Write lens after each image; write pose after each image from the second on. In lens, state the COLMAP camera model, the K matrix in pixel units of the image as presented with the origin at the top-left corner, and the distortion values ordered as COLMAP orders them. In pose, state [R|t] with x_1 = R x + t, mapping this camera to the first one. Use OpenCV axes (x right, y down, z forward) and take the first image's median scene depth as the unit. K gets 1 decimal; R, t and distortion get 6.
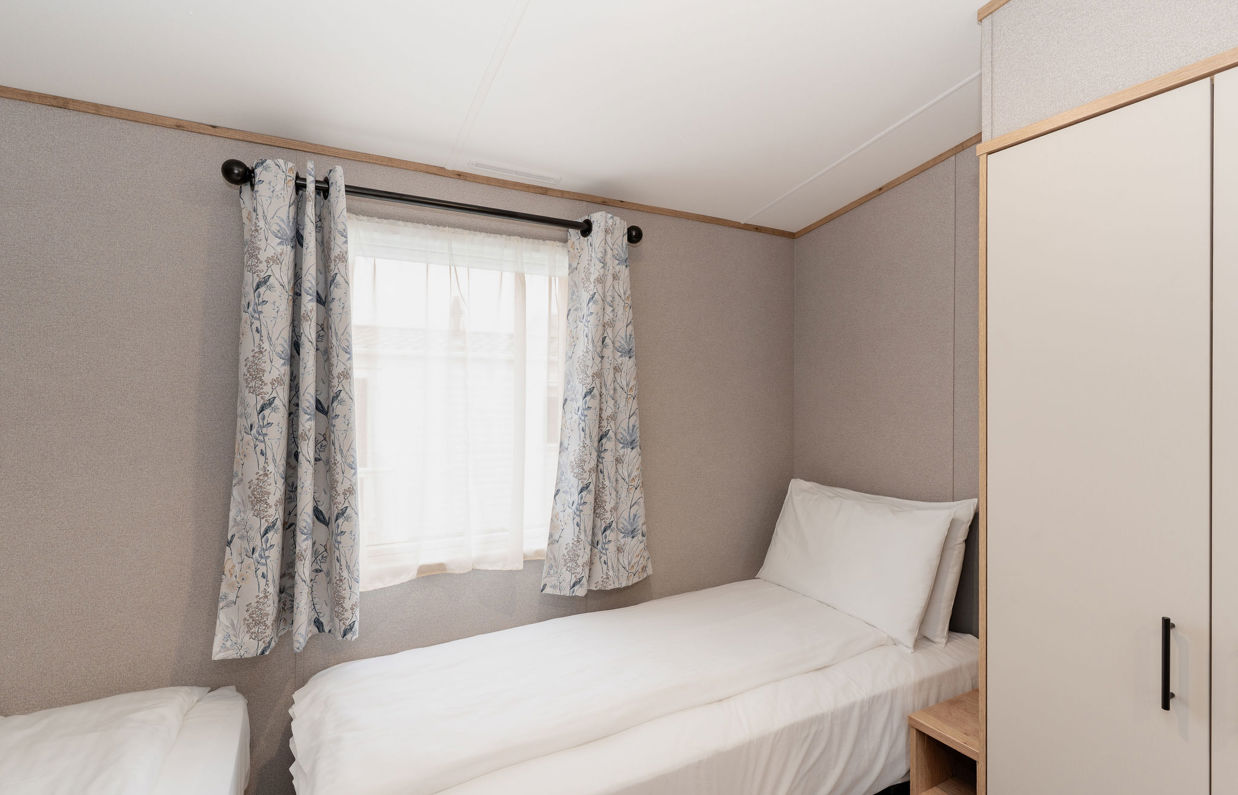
lens RADIAL K [[605.6, 0, 619.0], [0, 605.6, 397.5], [0, 0, 1]] dist [-0.001171, -0.000649]
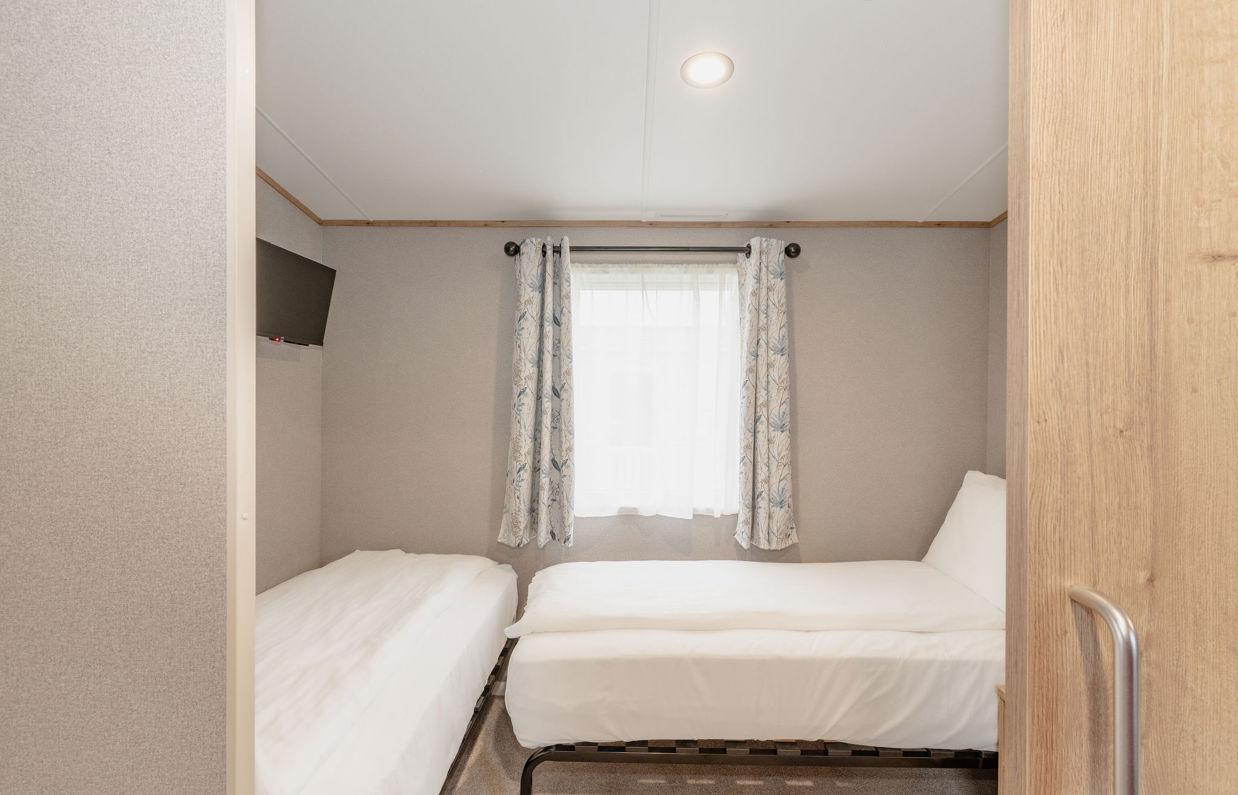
lens RADIAL K [[614.7, 0, 591.7], [0, 614.7, 395.7], [0, 0, 1]] dist [0.001207, 0.000650]
pose [[0.846036, 0.007673, -0.533070, 0.415147], [-0.006726, 0.999970, 0.003719, 0.013969], [0.533083, 0.000439, 0.846063, -0.271889]]
